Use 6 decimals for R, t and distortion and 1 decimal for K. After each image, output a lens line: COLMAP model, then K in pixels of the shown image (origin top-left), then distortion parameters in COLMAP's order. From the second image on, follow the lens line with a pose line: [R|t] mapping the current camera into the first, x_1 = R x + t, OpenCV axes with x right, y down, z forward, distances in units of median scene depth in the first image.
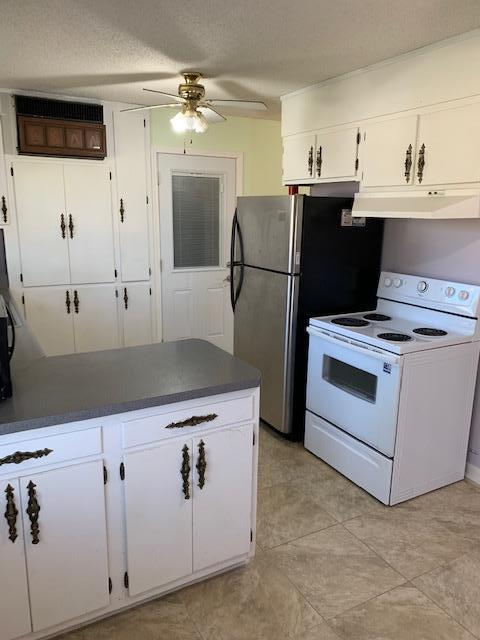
lens RADIAL K [[491.5, 0, 240.0], [0, 491.5, 320.0], [0, 0, 1]] dist [0.025979, -0.008431]
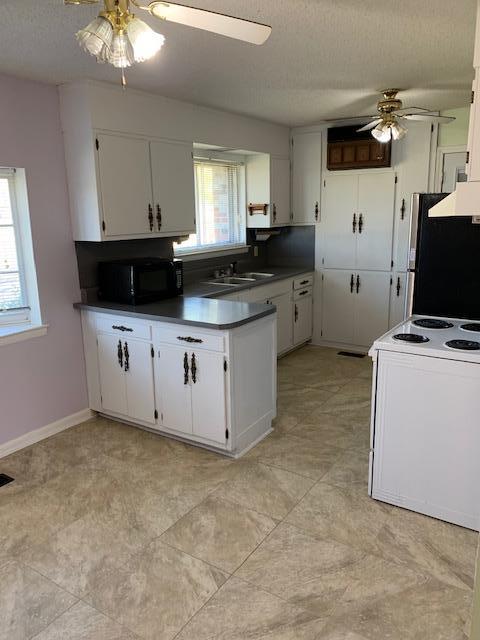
lens RADIAL K [[488.7, 0, 238.8], [0, 488.7, 315.2], [0, 0, 1]] dist [0.165341, -0.298723]
pose [[0.467965, 0.168348, -0.867564, 1.065368], [-0.169339, 0.980579, 0.098936, -0.054114], [0.867371, 0.100614, 0.487385, 0.231344]]
